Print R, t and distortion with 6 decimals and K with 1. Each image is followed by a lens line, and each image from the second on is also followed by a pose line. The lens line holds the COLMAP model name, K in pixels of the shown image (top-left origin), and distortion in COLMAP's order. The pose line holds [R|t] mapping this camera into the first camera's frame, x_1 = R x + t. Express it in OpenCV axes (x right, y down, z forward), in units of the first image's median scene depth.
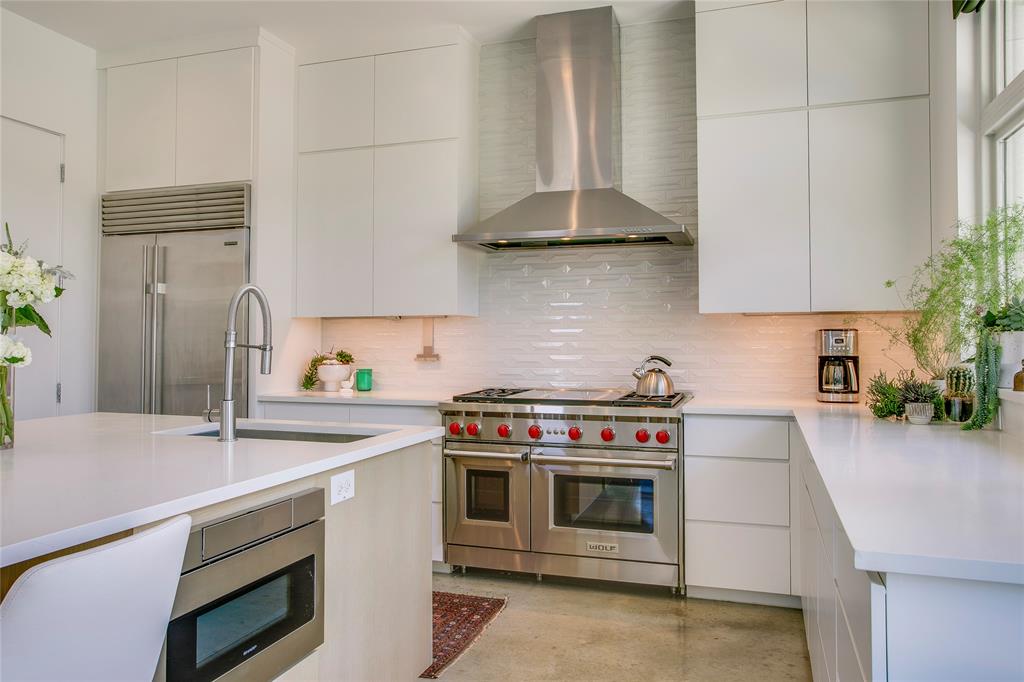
lens RADIAL K [[769.8, 0, 500.3], [0, 769.8, 322.5], [0, 0, 1]] dist [-0.028299, 0.036540]
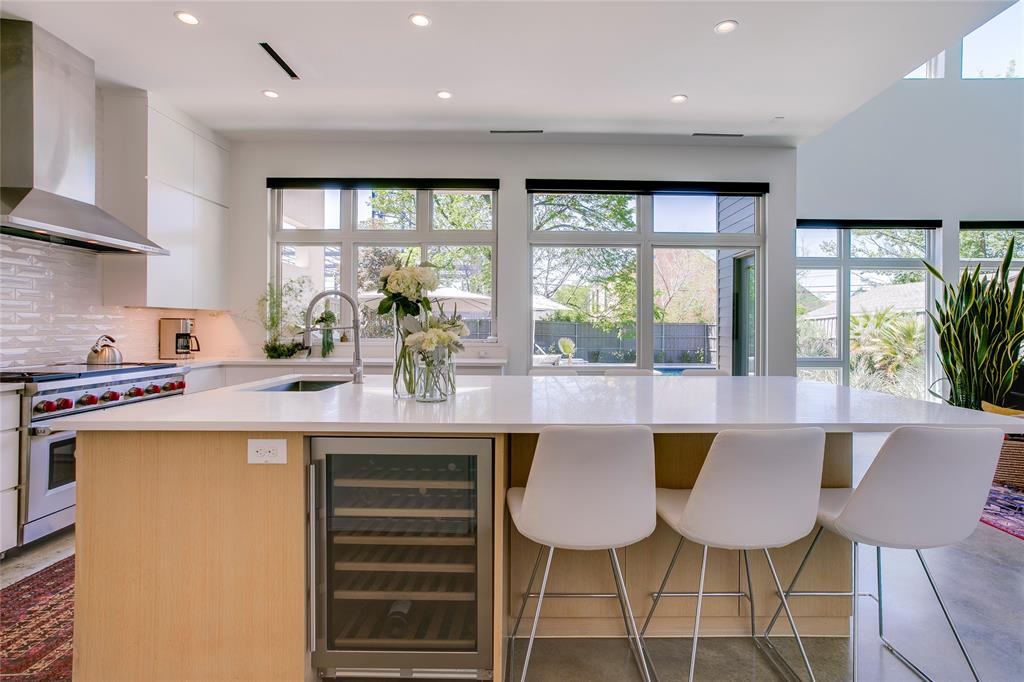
lens RADIAL K [[509.6, 0, 529.0], [0, 509.6, 326.2], [0, 0, 1]] dist [-0.018924, 0.015029]
pose [[-0.326889, 0.000535, 0.945063, -0.946264], [-0.028037, 0.999554, -0.010263, 0.016637], [-0.944647, -0.029852, -0.326728, 0.614616]]
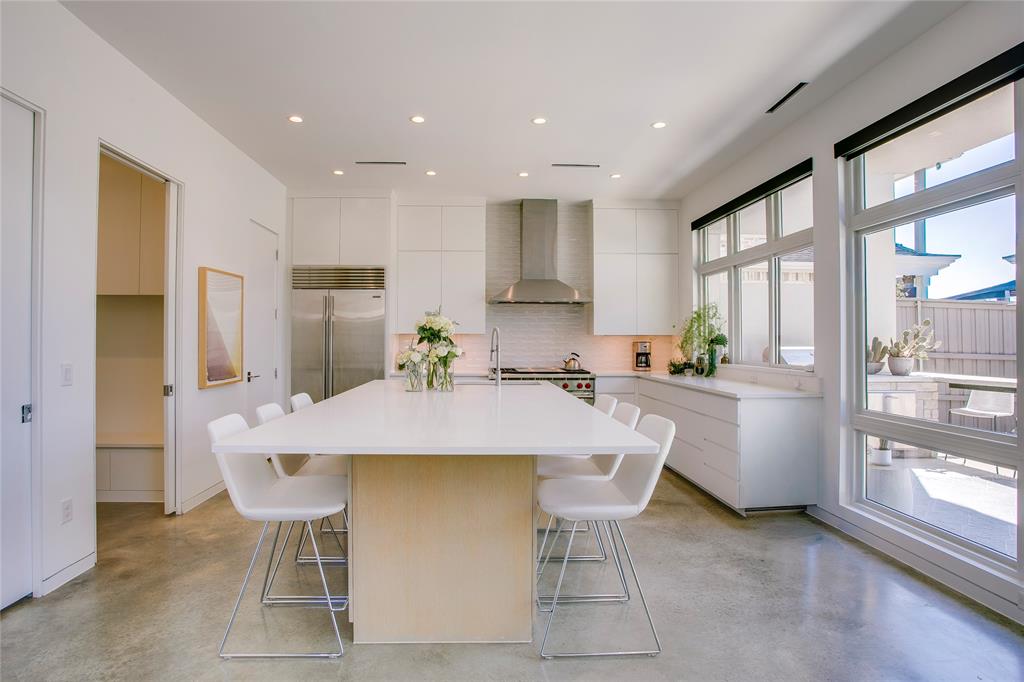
lens RADIAL K [[544.2, 0, 498.6], [0, 544.2, 332.7], [0, 0, 1]] dist [-0.038153, 0.001186]
pose [[0.933205, 0.009508, 0.359218, -0.634271], [-0.012921, 0.999891, 0.007103, -0.027415], [-0.359111, -0.011270, 0.933227, -0.482549]]
